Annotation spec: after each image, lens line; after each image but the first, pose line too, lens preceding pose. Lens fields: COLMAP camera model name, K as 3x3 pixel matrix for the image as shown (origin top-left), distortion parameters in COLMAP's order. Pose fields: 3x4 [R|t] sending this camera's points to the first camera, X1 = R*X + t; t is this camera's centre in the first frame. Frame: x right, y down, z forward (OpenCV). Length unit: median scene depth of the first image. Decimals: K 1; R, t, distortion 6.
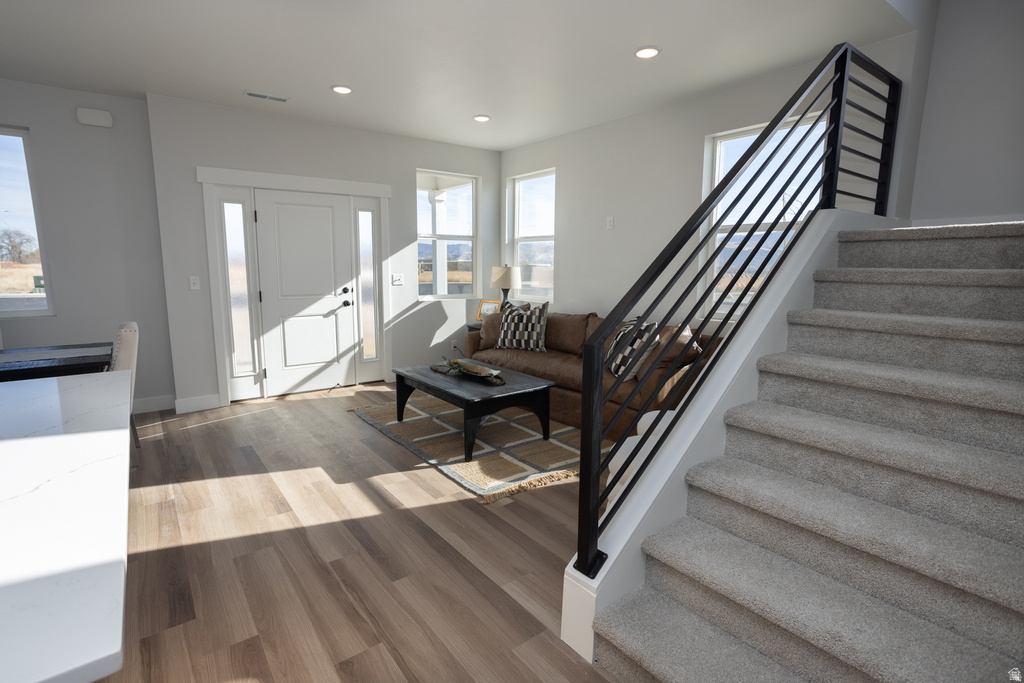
lens RADIAL K [[491.6, 0, 512.0], [0, 491.6, 341.5], [0, 0, 1]] dist [-0.061055, 0.034539]
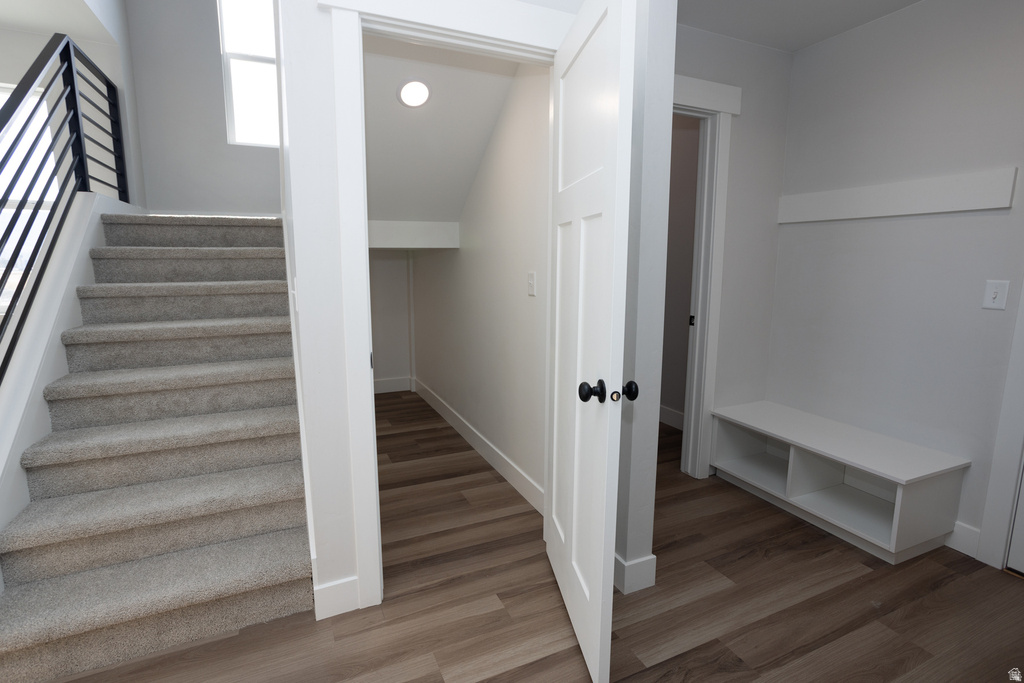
lens RADIAL K [[491.6, 0, 512.0], [0, 491.6, 341.5], [0, 0, 1]] dist [-0.061055, 0.034539]
pose [[0.205280, -0.175471, 0.962845, -0.282568], [0.144961, 0.978397, 0.147399, 0.040518], [-0.967908, 0.109317, 0.226282, -0.164431]]
